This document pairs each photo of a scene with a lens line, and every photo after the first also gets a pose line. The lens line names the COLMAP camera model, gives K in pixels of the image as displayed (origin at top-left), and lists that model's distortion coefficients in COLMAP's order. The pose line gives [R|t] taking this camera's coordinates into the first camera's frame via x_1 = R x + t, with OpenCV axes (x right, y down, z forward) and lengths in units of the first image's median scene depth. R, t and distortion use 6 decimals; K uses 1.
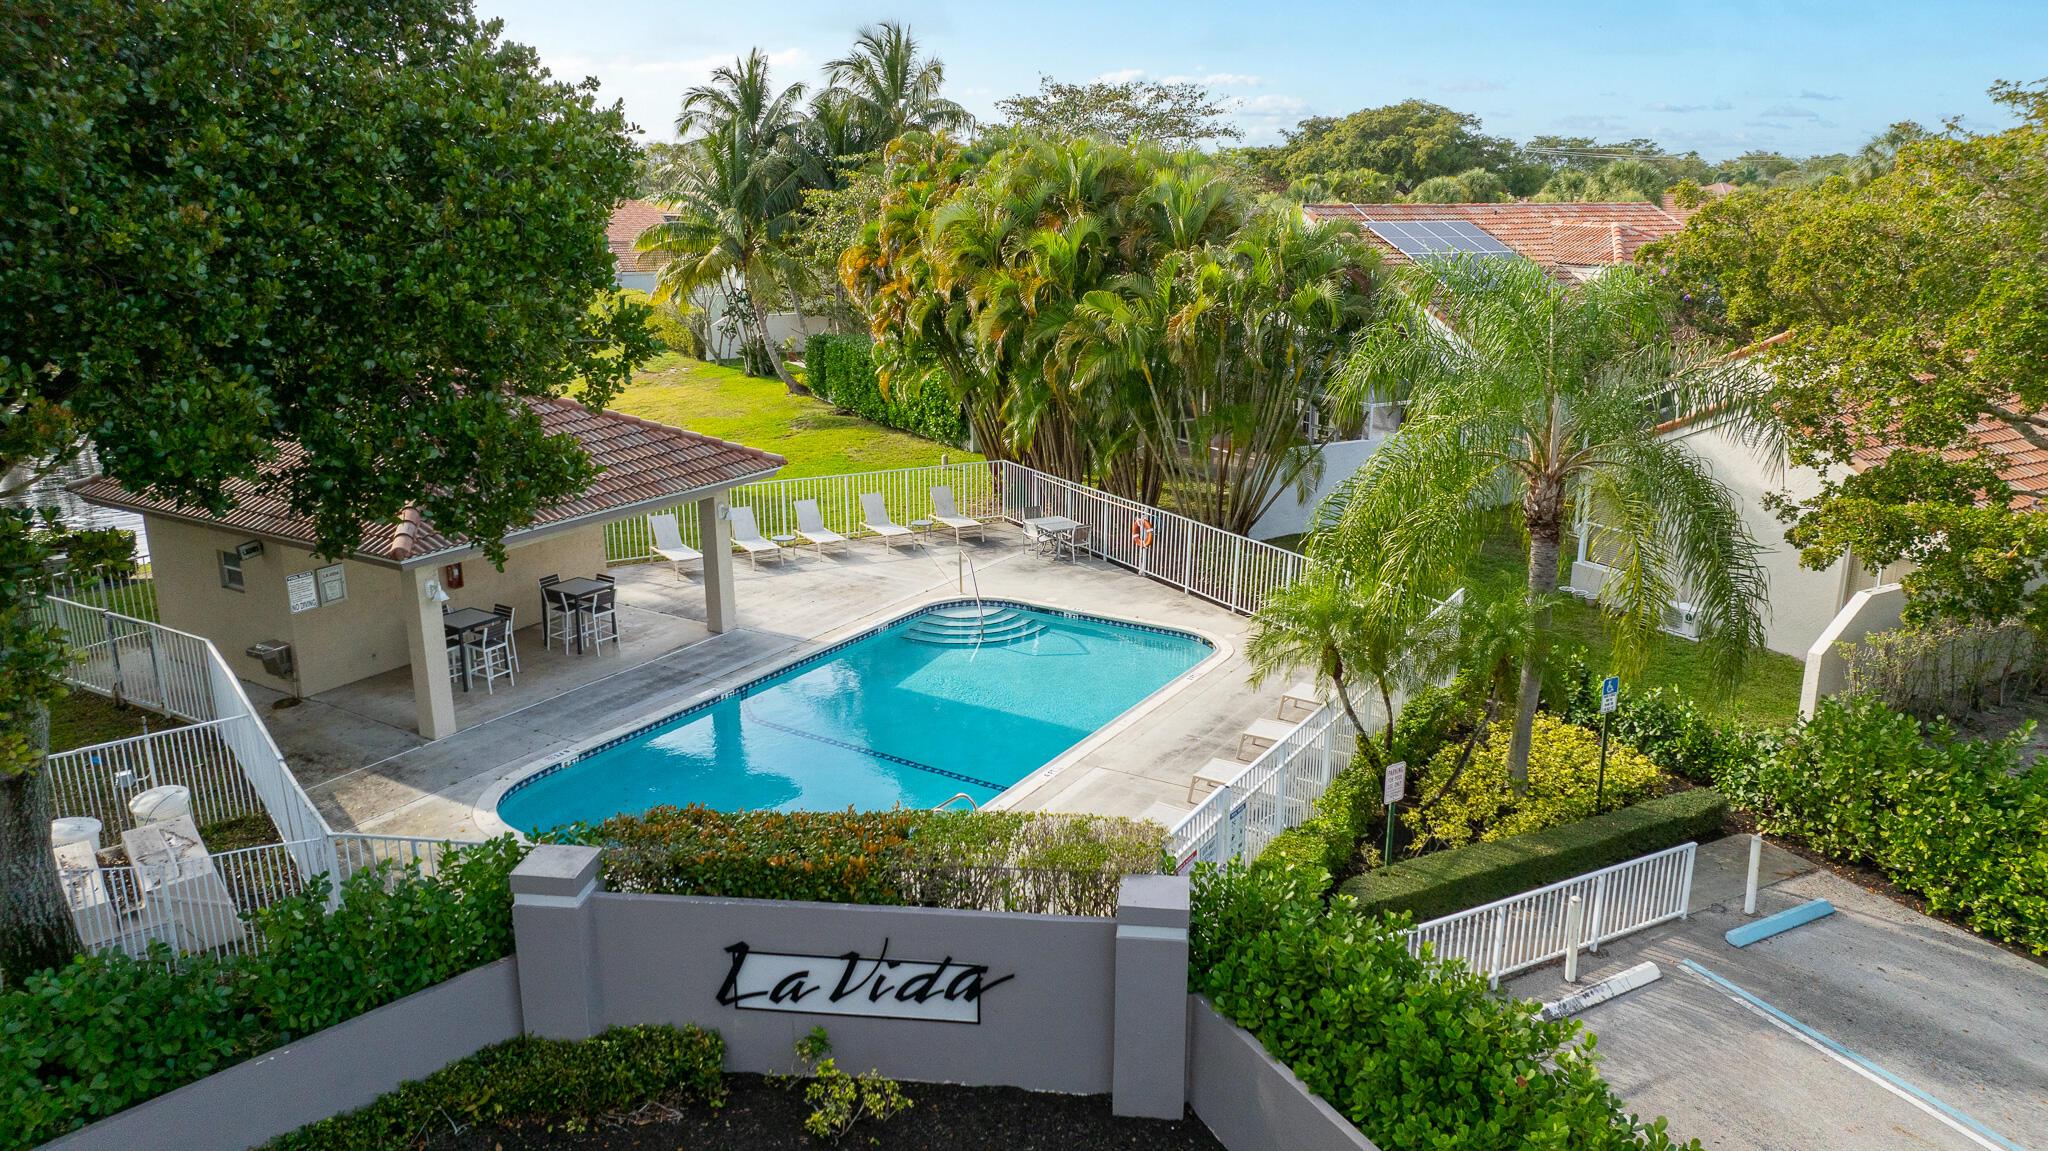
lens RADIAL K [[1438.7, 0, 1024.0], [0, 1438.7, 575.5], [0, 0, 1]] dist [-0.035477, 0.038123]
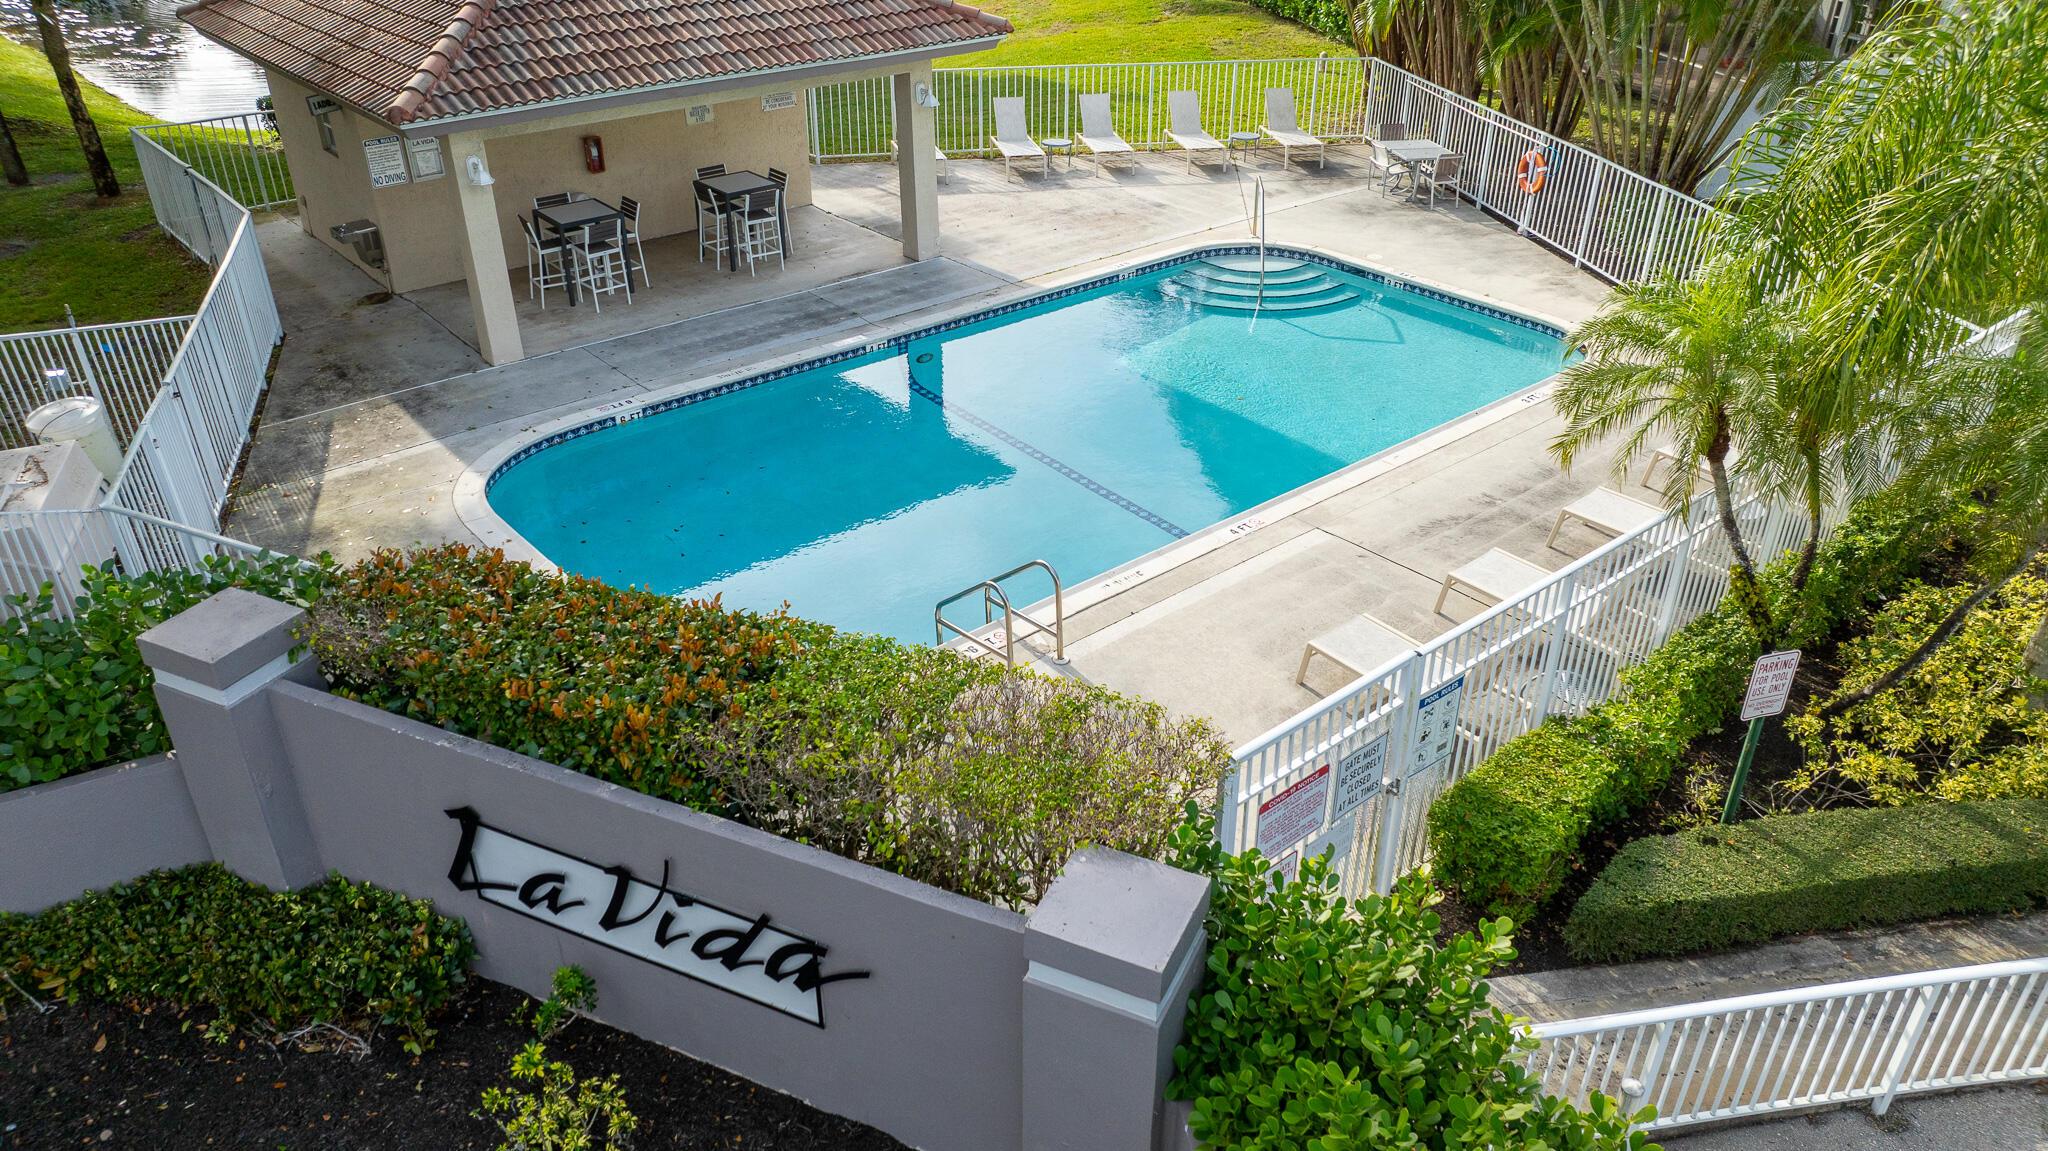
lens RADIAL K [[1438.7, 0, 1024.0], [0, 1438.7, 575.5], [0, 0, 1]] dist [-0.035477, 0.038123]
pose [[0.946621, 0.158997, -0.280406, 0.110246], [-0.082500, 0.960417, 0.266069, -0.009050], [0.311611, -0.228733, 0.922269, 0.346797]]
